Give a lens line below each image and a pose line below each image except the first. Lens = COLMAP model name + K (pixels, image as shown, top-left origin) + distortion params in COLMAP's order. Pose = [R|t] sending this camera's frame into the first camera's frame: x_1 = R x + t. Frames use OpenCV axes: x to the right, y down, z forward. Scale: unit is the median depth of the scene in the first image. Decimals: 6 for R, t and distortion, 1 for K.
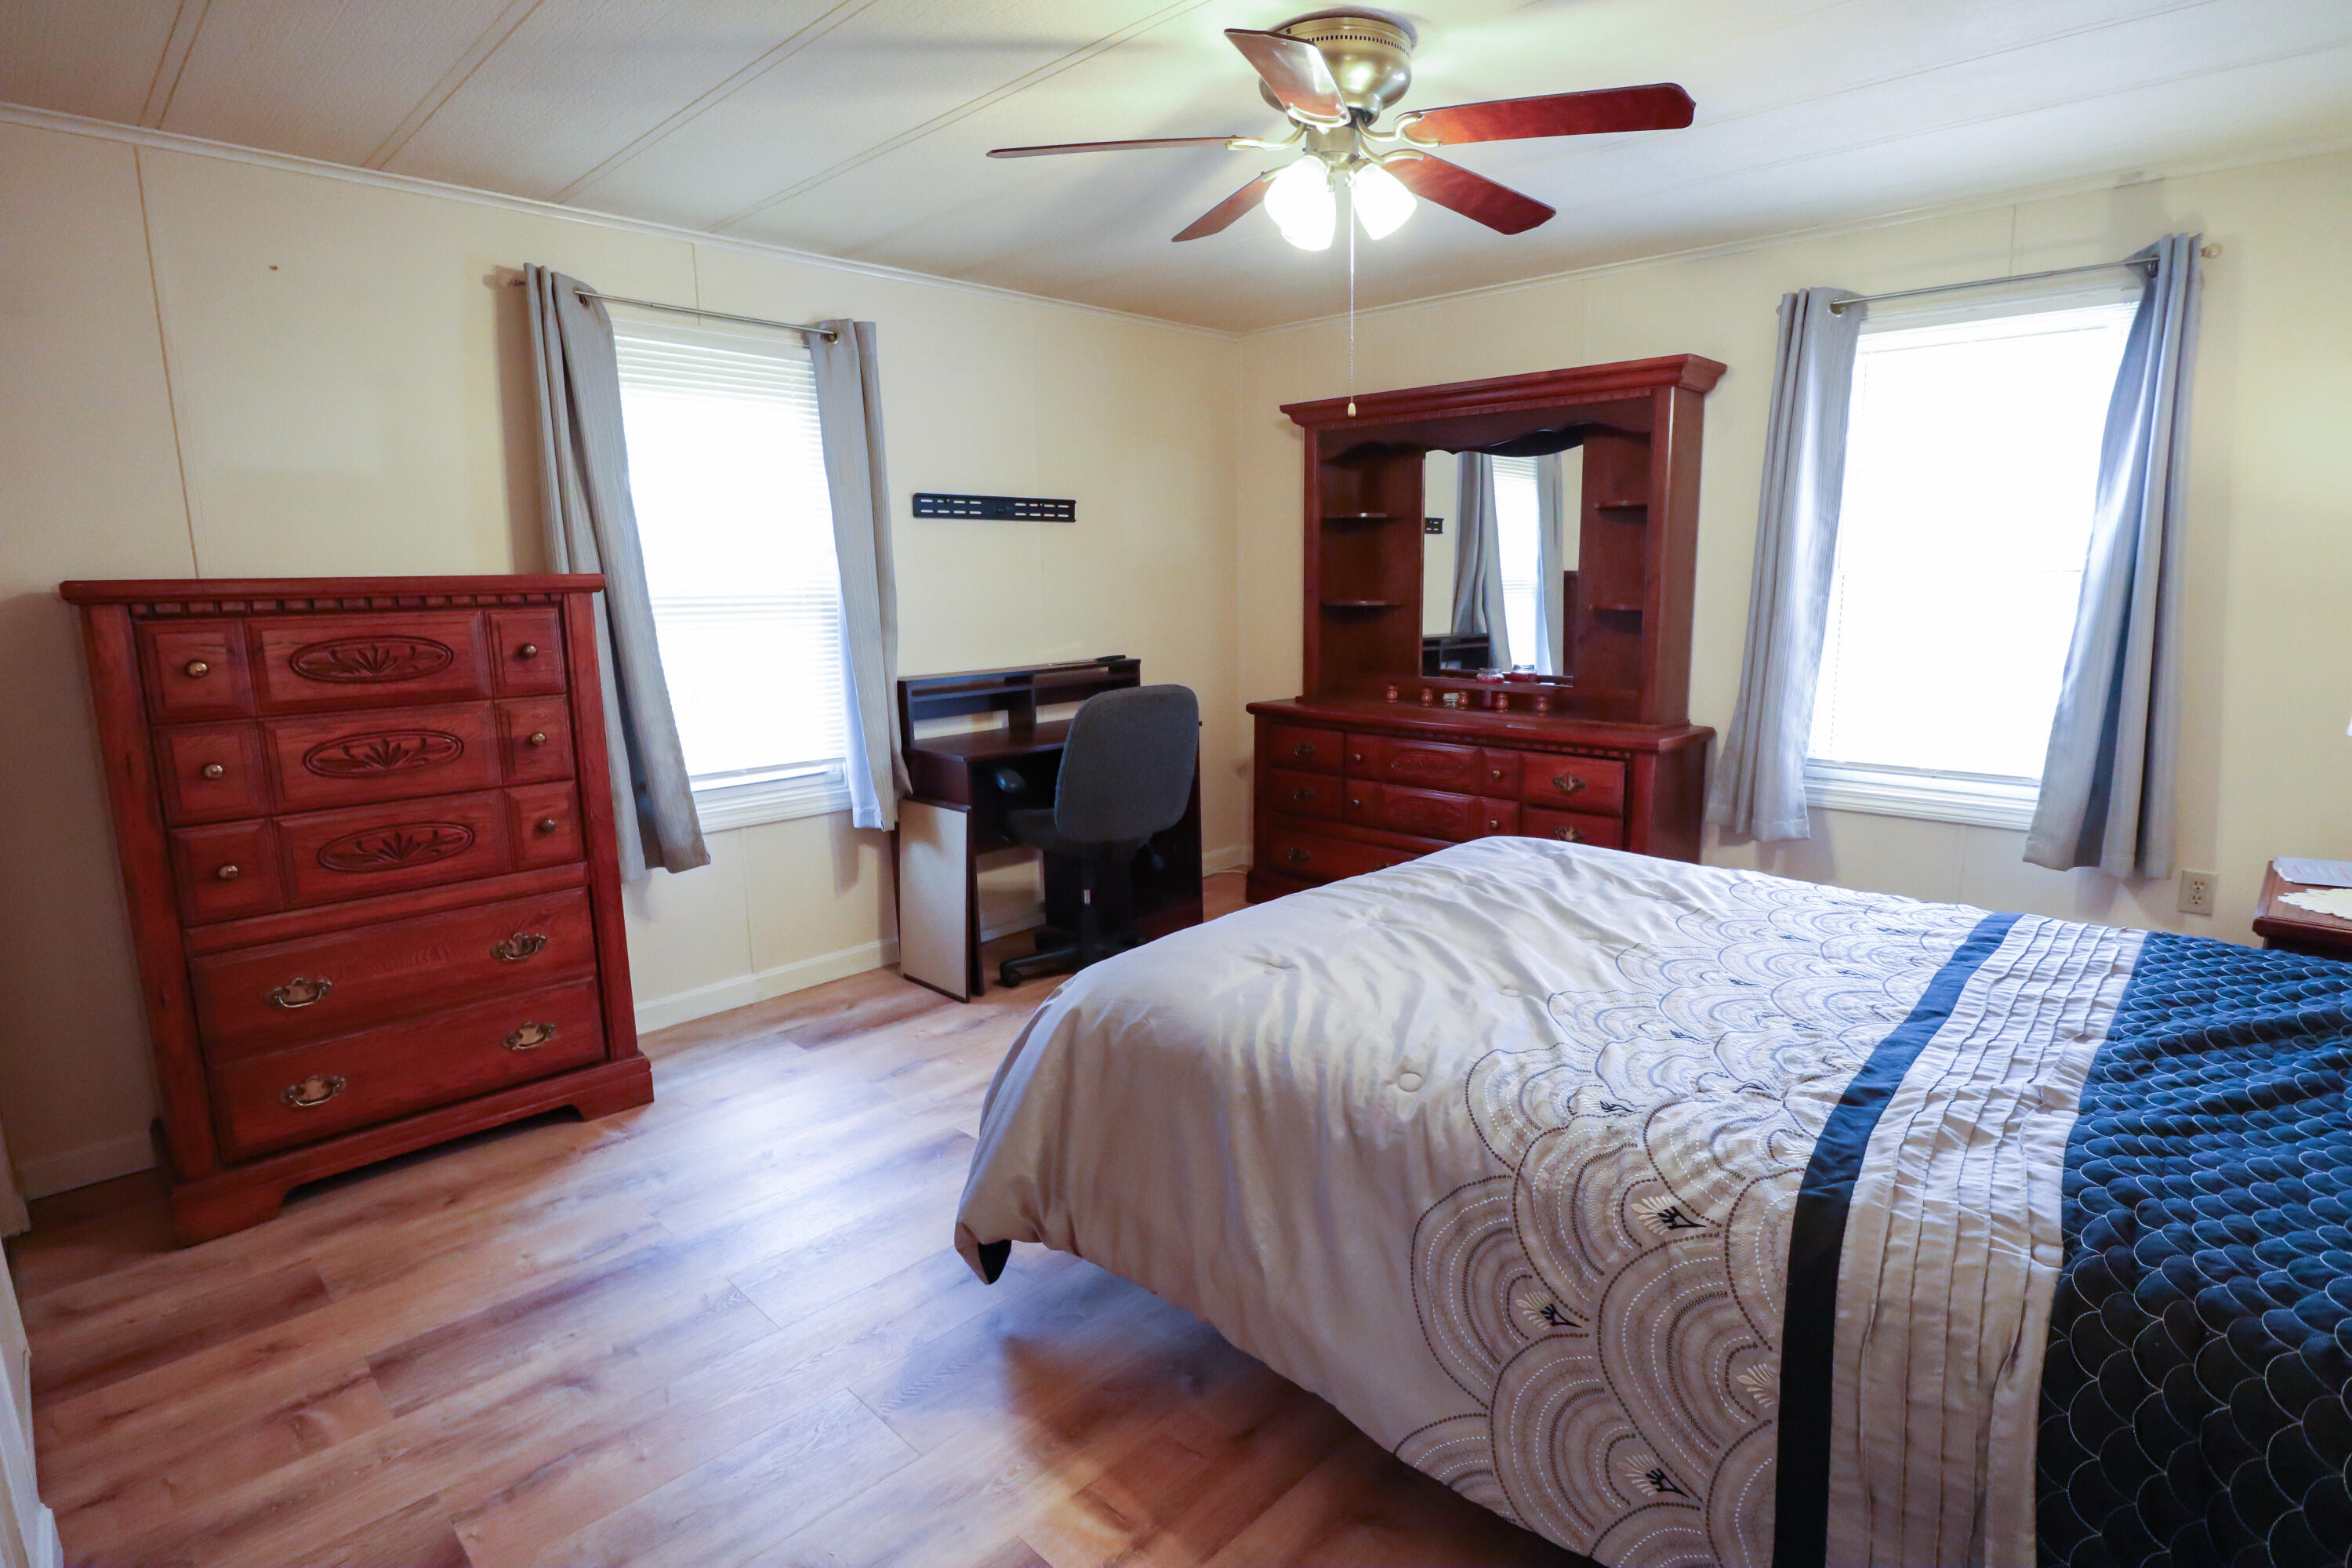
lens RADIAL K [[1180.8, 0, 1191.1], [0, 1180.8, 796.3], [0, 0, 1]] dist [-0.033983, 0.000593]
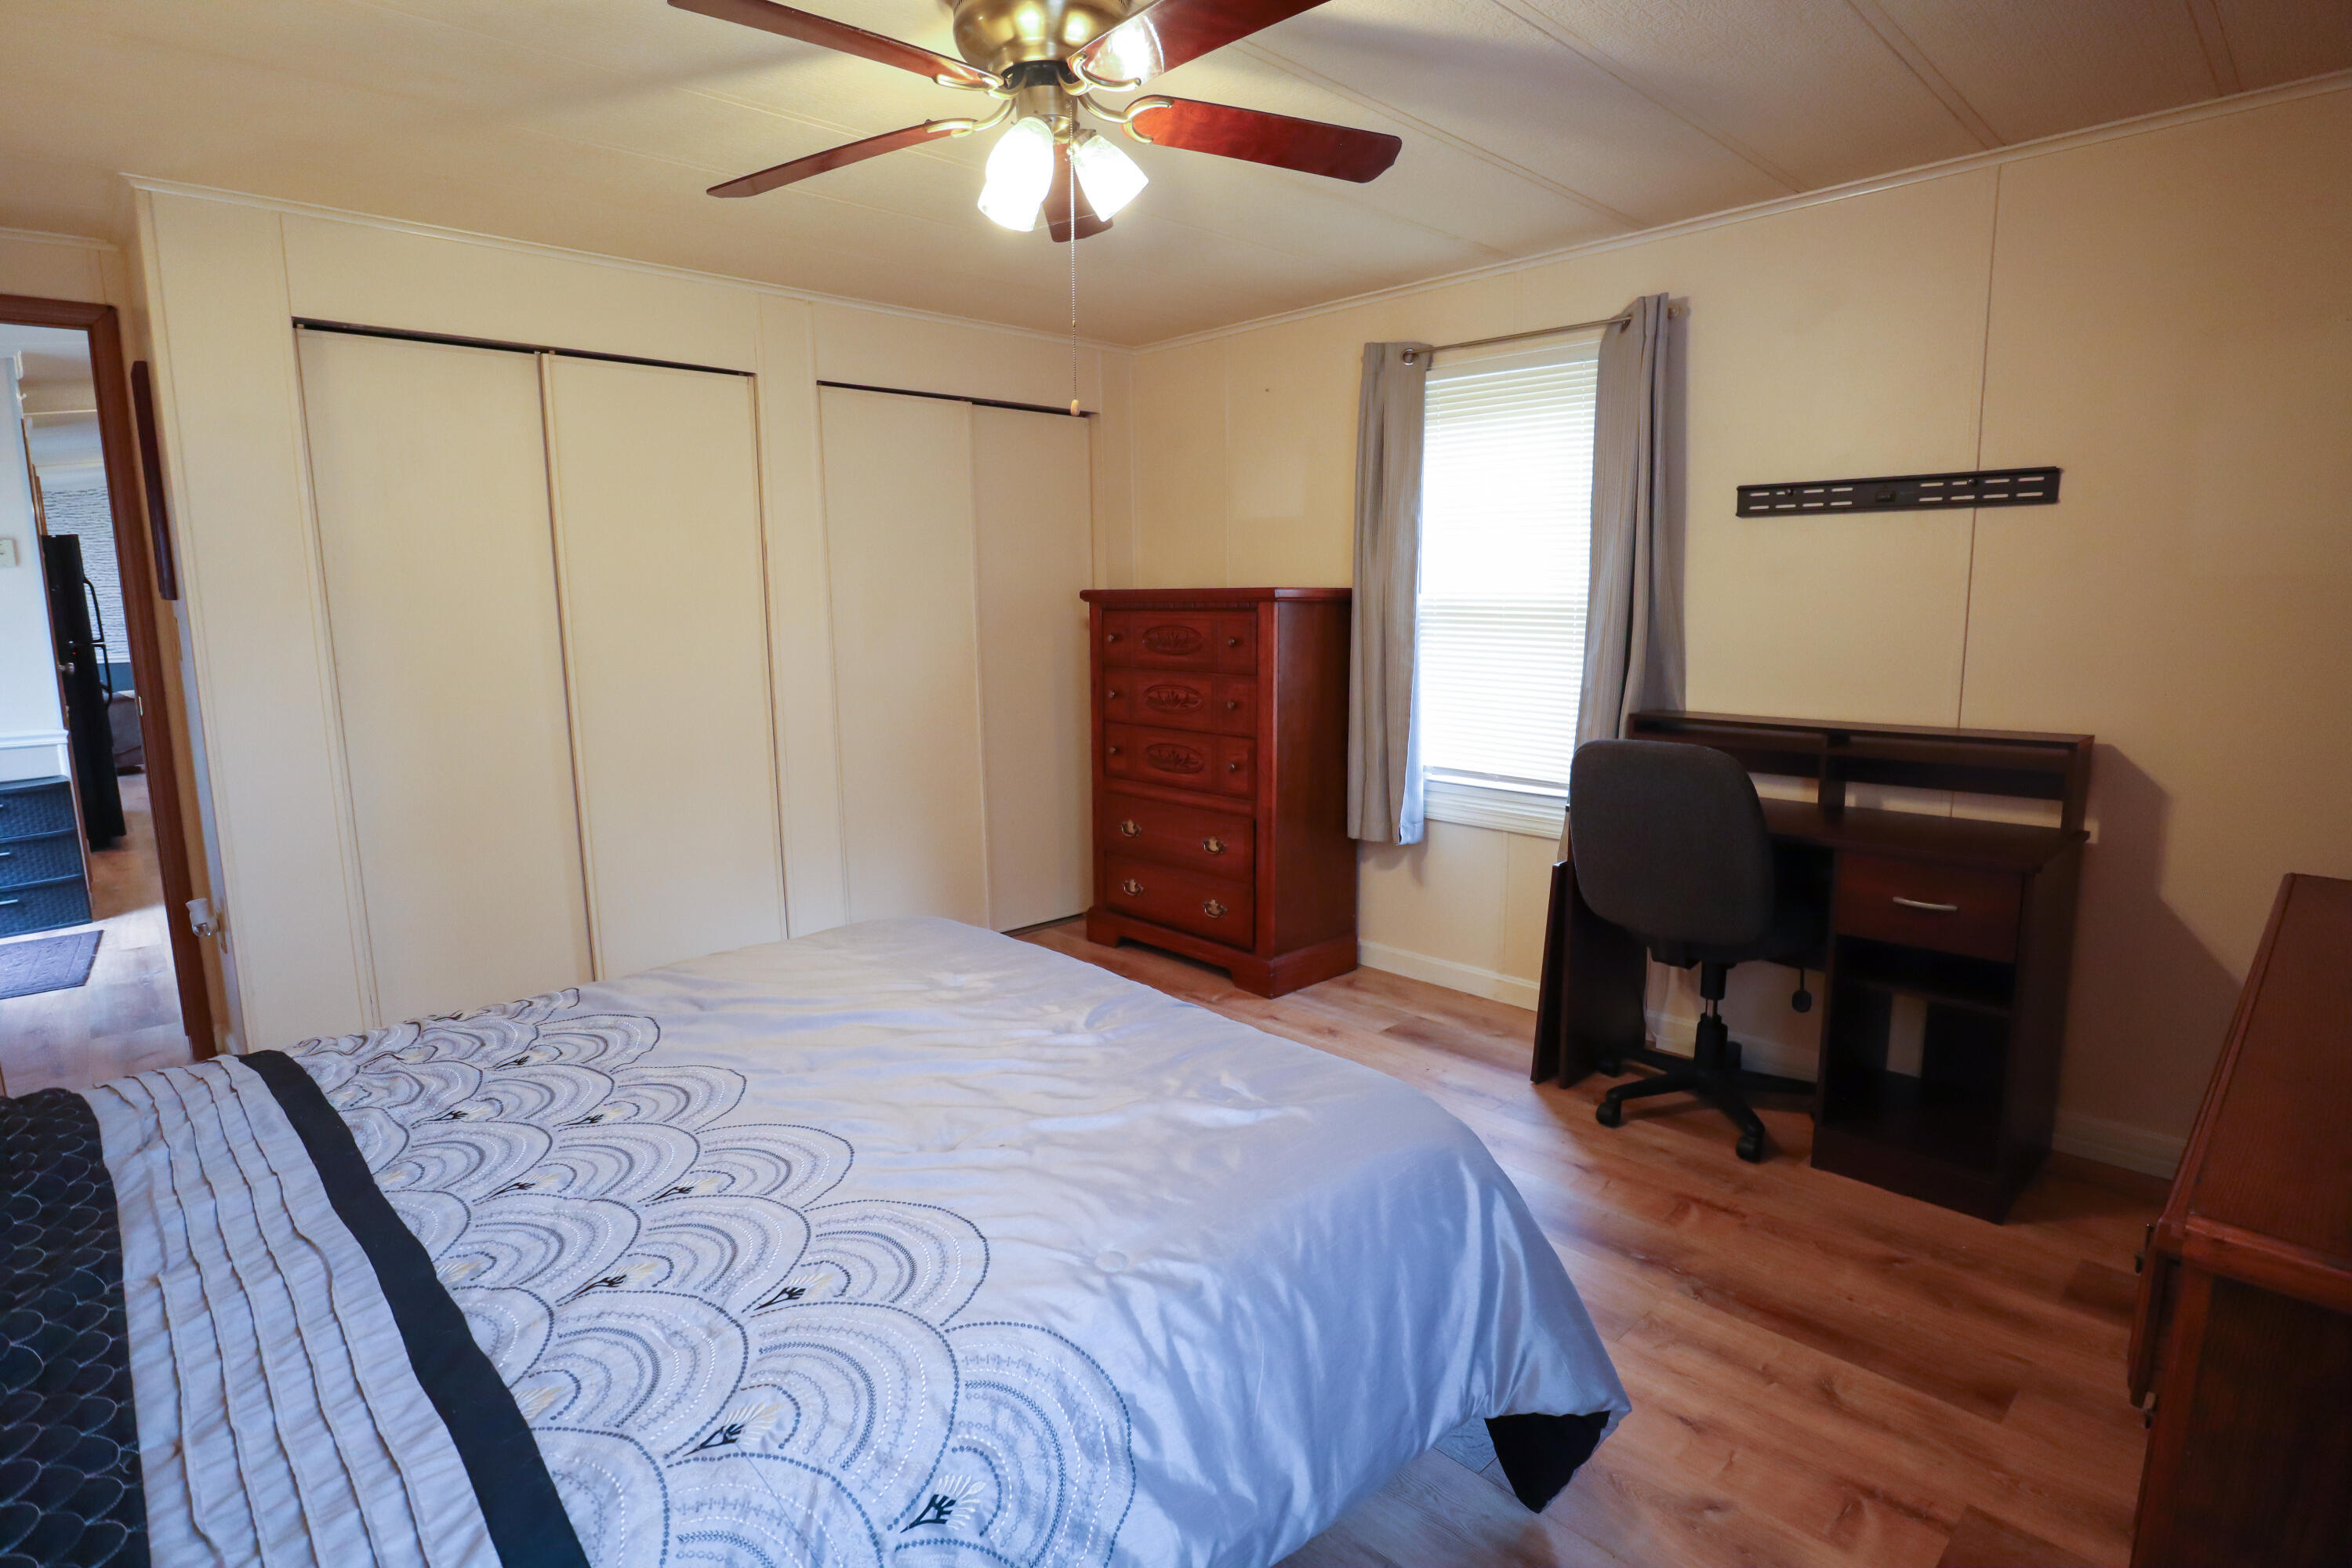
lens RADIAL K [[1180.8, 0, 1191.1], [0, 1180.8, 796.3], [0, 0, 1]] dist [-0.033983, 0.000593]
pose [[-0.039451, 0.181286, -0.982639, 0.658227], [-0.175378, 0.966883, 0.185420, -0.151852], [0.983710, 0.179649, -0.006351, 0.752253]]
